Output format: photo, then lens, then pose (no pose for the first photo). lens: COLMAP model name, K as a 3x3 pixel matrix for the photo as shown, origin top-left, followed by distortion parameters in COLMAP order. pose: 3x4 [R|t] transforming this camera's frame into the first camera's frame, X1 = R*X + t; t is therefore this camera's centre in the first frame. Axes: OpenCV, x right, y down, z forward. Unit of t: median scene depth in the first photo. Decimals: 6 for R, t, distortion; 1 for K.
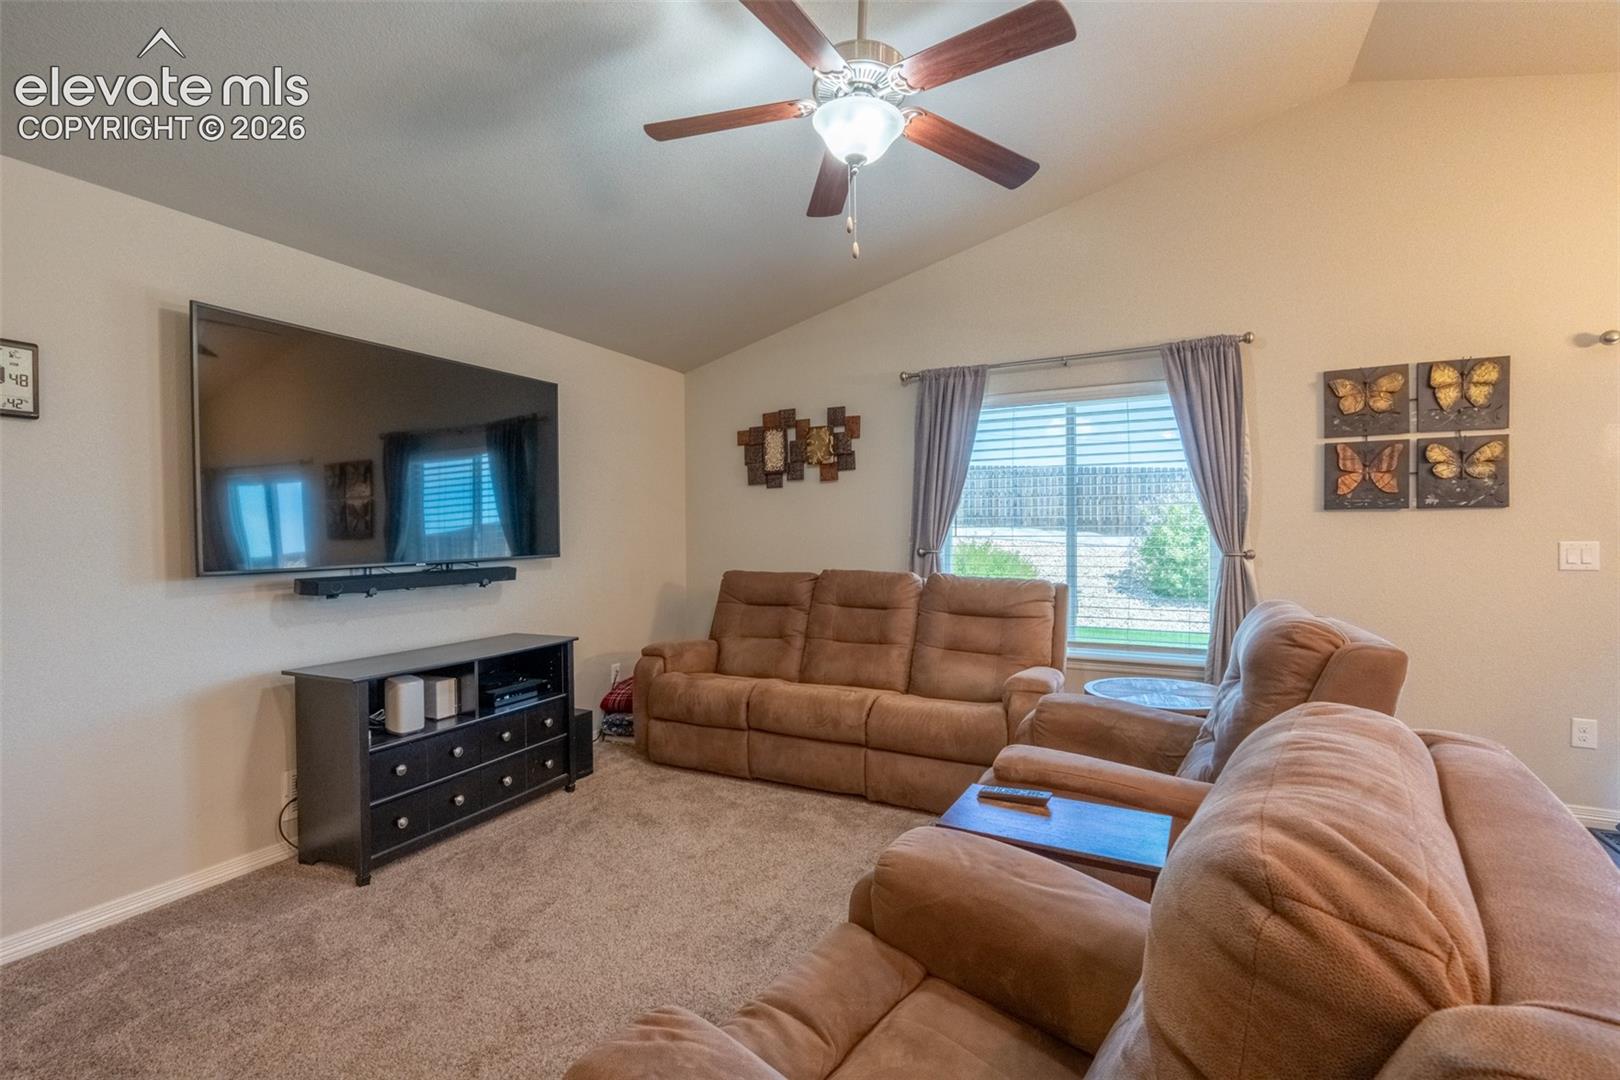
lens RADIAL K [[724.1, 0, 797.1], [0, 724.1, 538.6], [0, 0, 1]] dist [-0.010172, 0.003406]
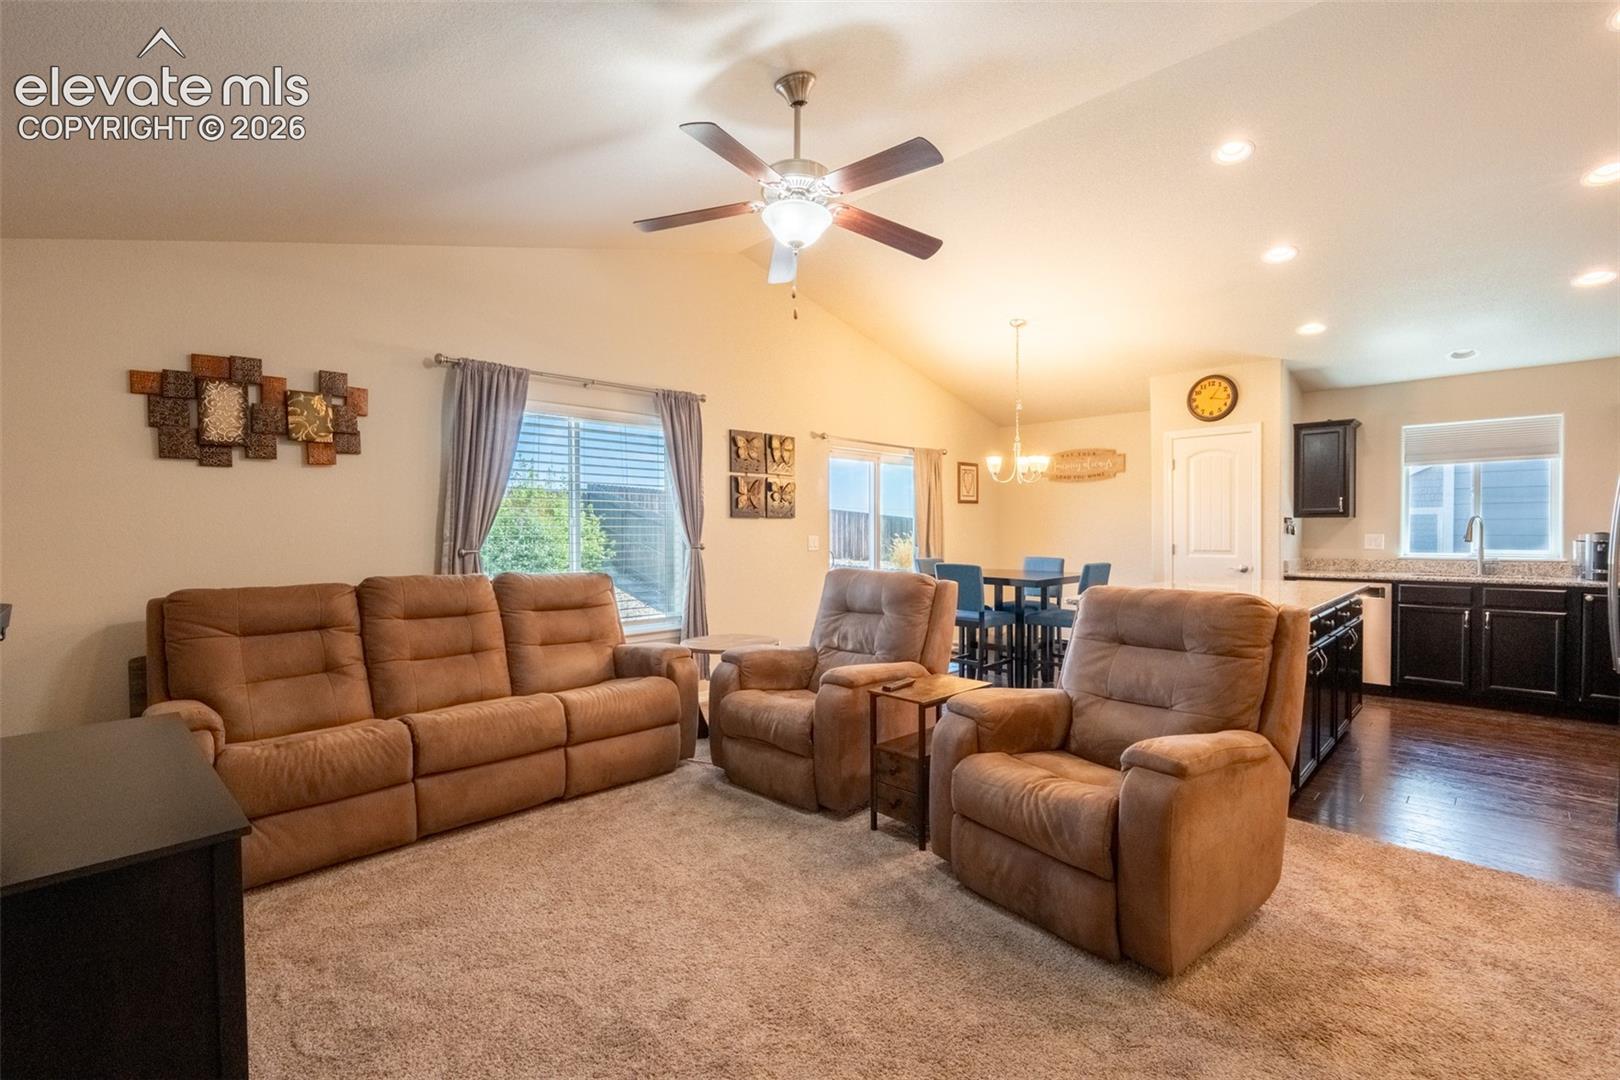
lens RADIAL K [[724.1, 0, 808.4], [0, 724.1, 537.3], [0, 0, 1]] dist [-0.010172, 0.003406]
pose [[0.299103, -0.004296, 0.954211, -0.644649], [0.012307, 0.999924, 0.000644, 0.004311], [-0.954142, 0.011550, 0.299133, 0.328529]]
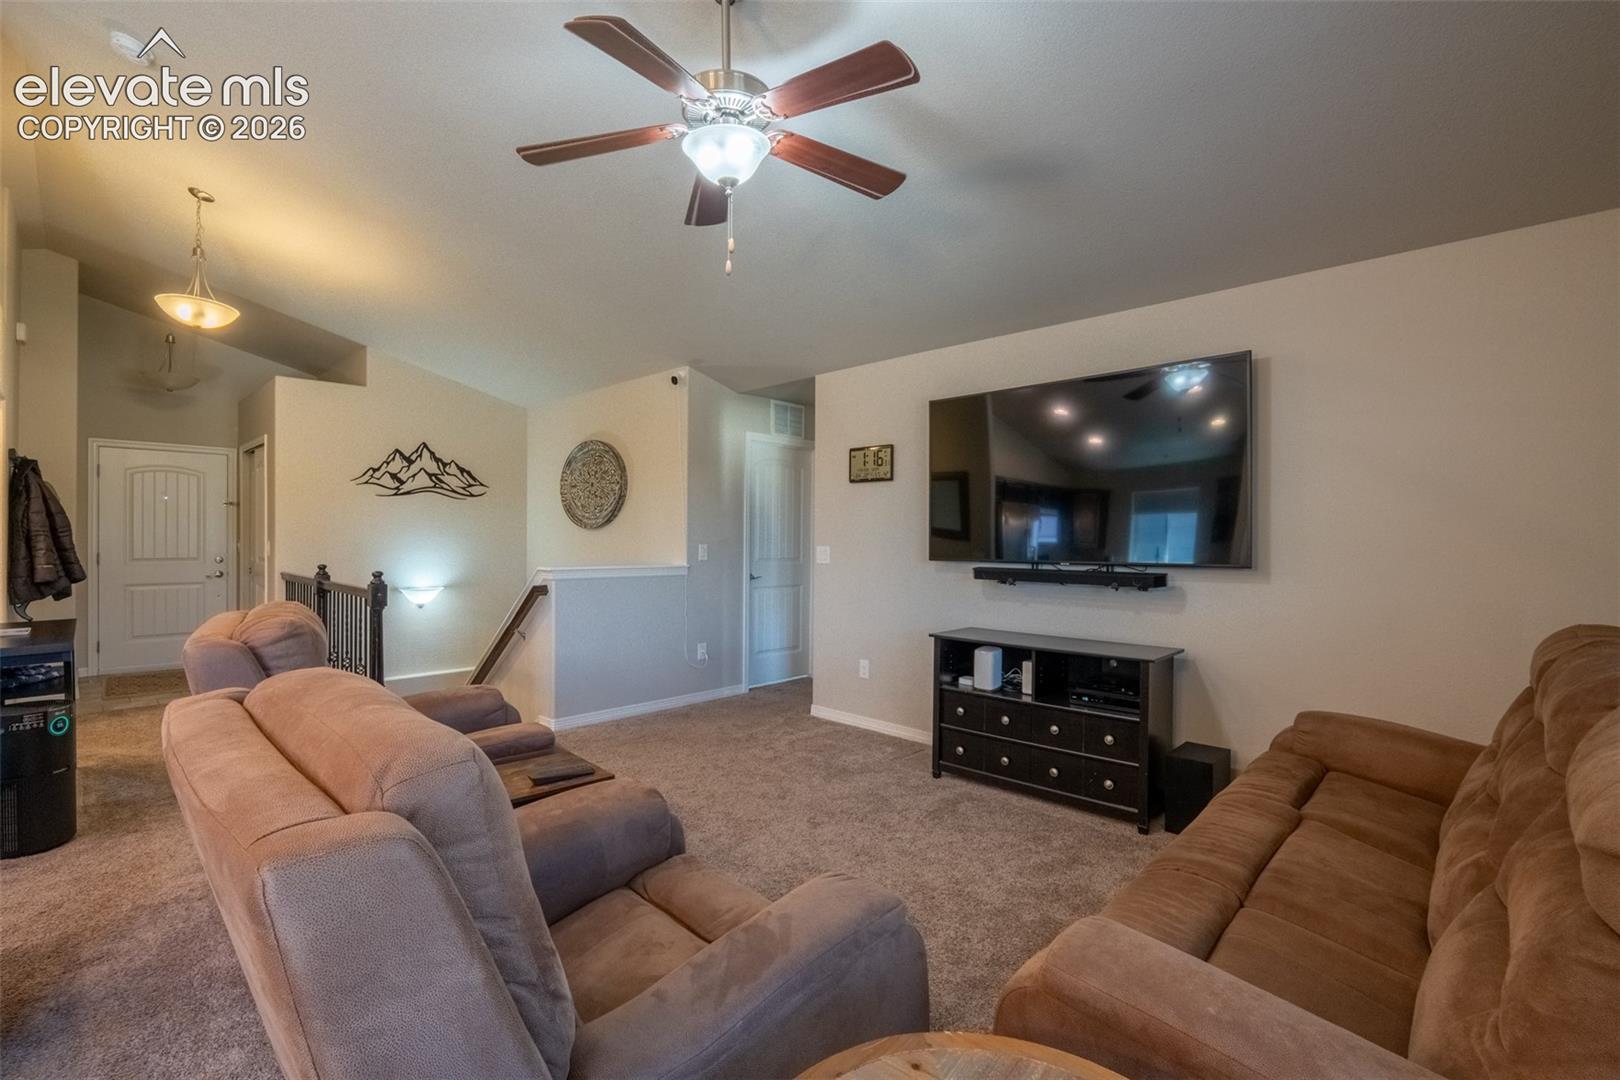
lens RADIAL K [[724.1, 0, 816.3], [0, 724.1, 549.0], [0, 0, 1]] dist [-0.010172, 0.003406]
pose [[-0.289270, 0.020952, -0.957018, 0.577721], [-0.015783, 0.999520, 0.026653, -0.009314], [0.957117, 0.022814, -0.288801, 0.797124]]
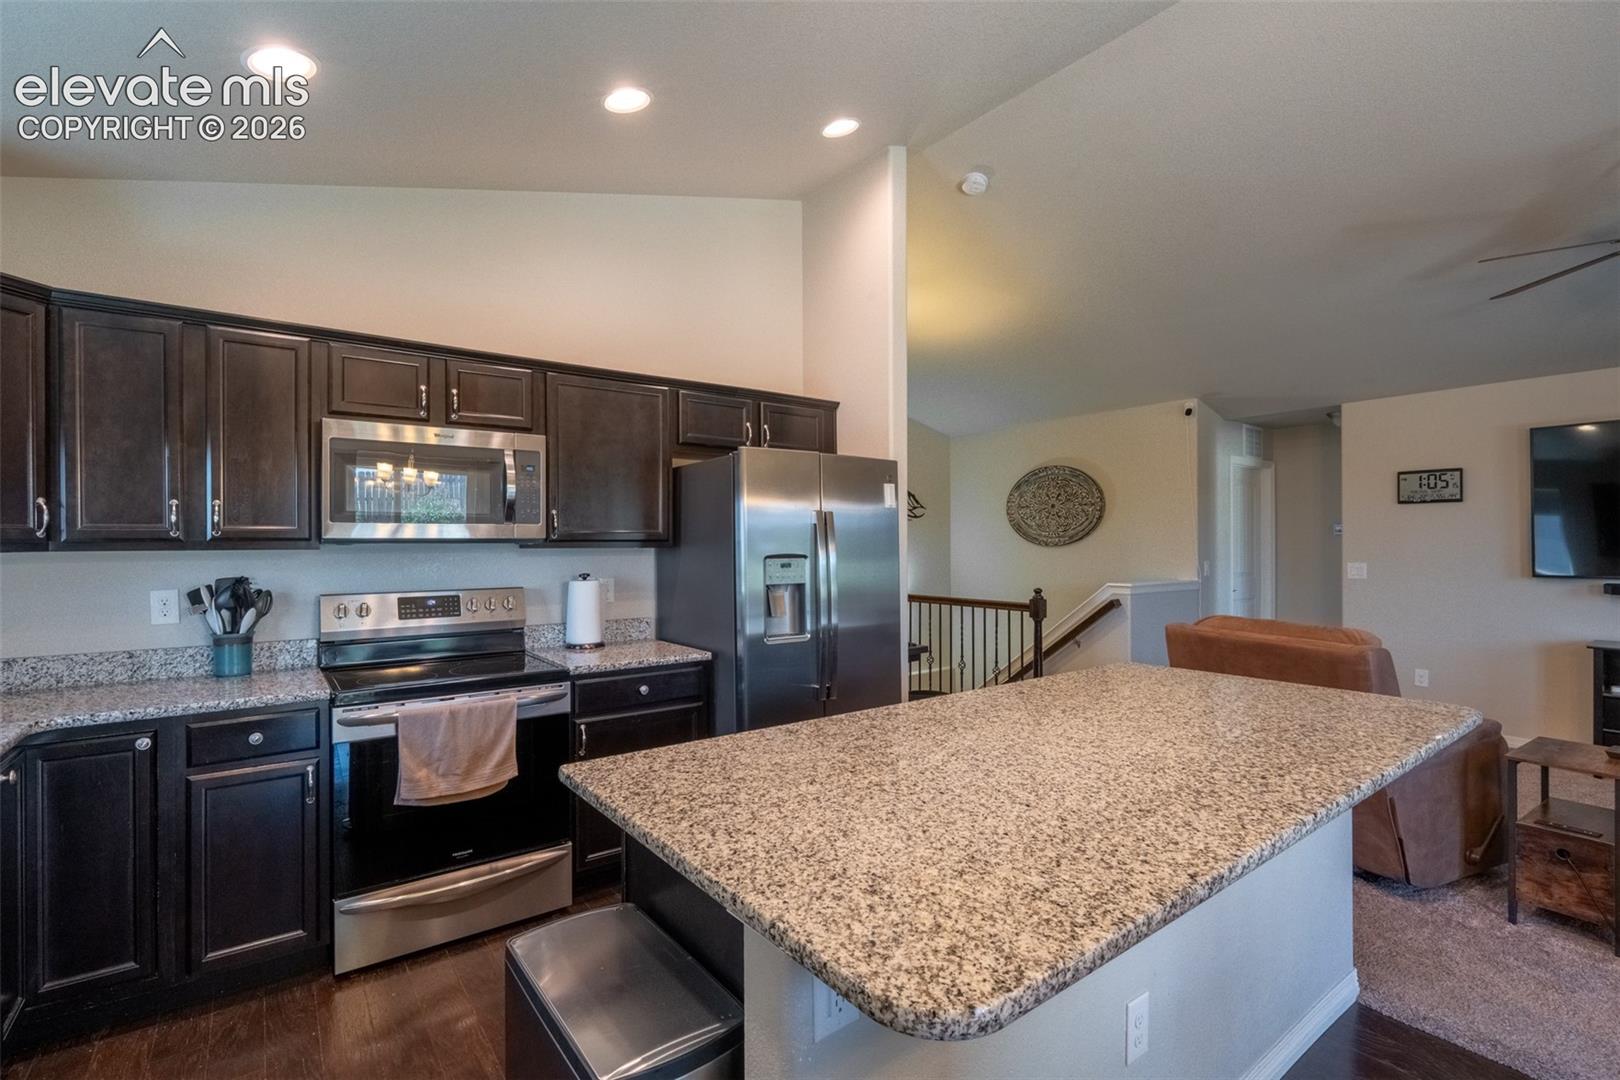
lens RADIAL K [[724.1, 0, 808.8], [0, 724.1, 552.9], [0, 0, 1]] dist [-0.010172, 0.003406]
pose [[-0.431551, 0.021159, -0.901840, 1.038486], [-0.002553, 0.999692, 0.024676, -0.029718], [0.902085, 0.012951, -0.431364, 0.092531]]
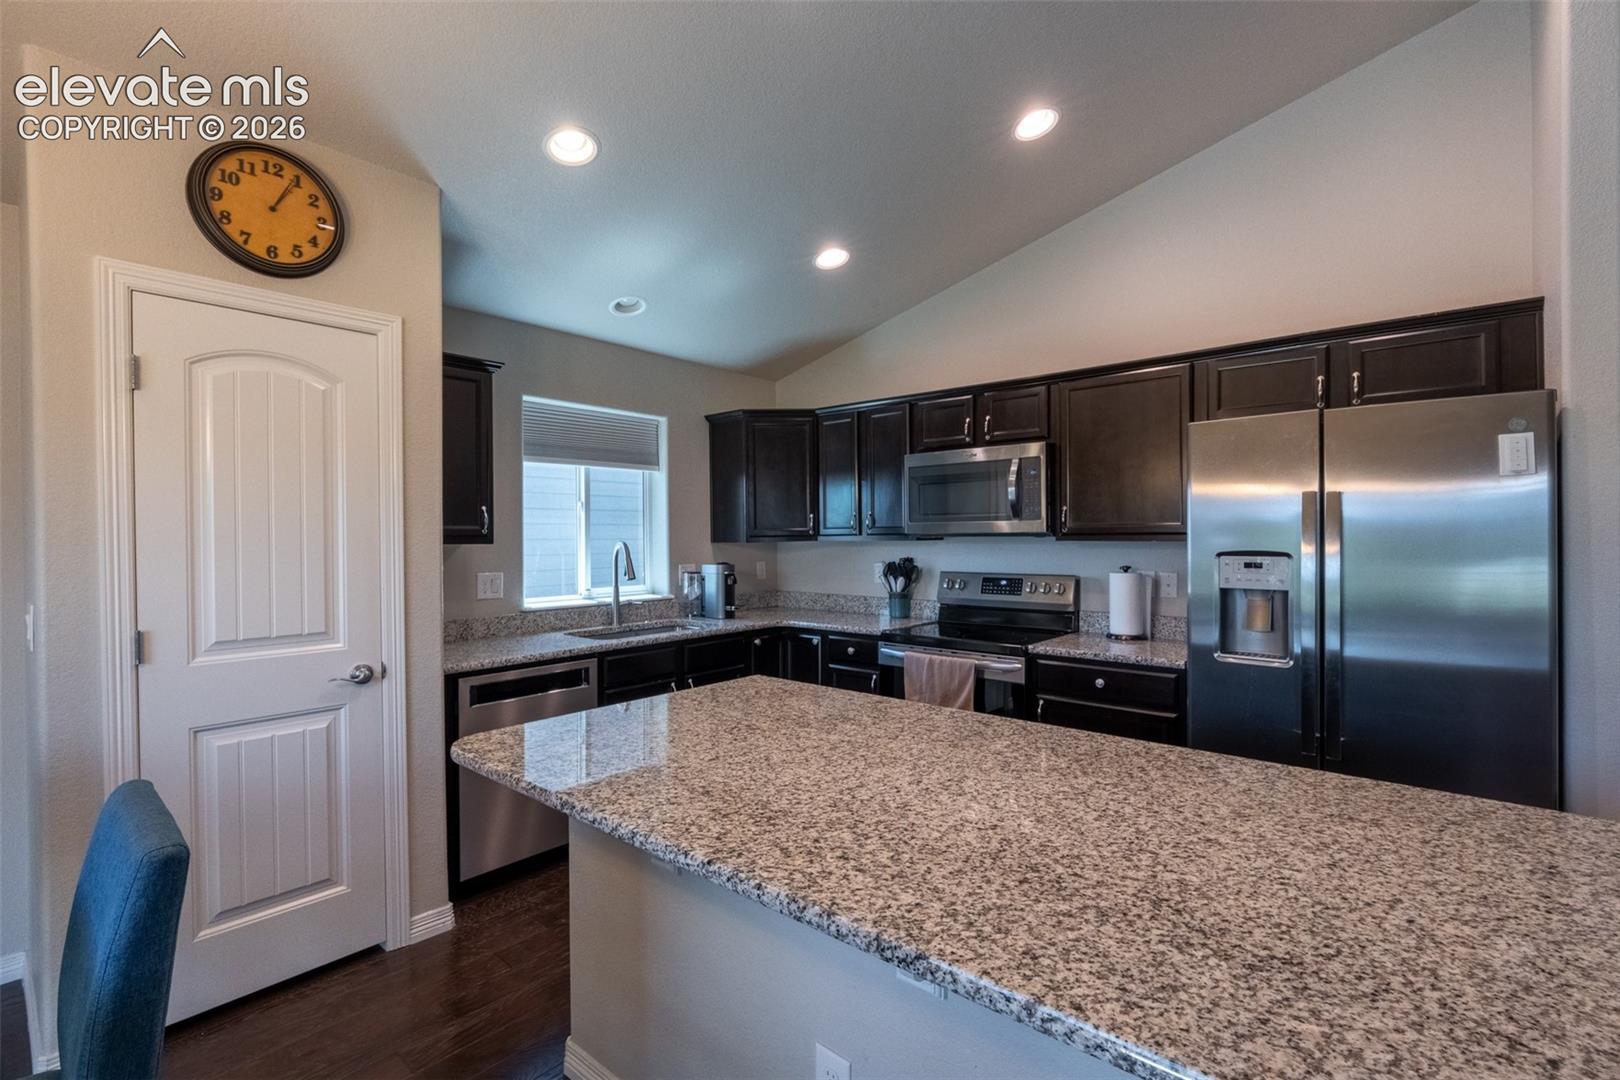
lens RADIAL K [[724.1, 0, 797.3], [0, 724.1, 542.4], [0, 0, 1]] dist [-0.010172, 0.003406]
pose [[-0.971378, 0.010664, 0.237298, 0.569105], [0.014770, 0.999770, 0.015530, -0.030746], [-0.237078, 0.018591, -0.971313, 0.406480]]
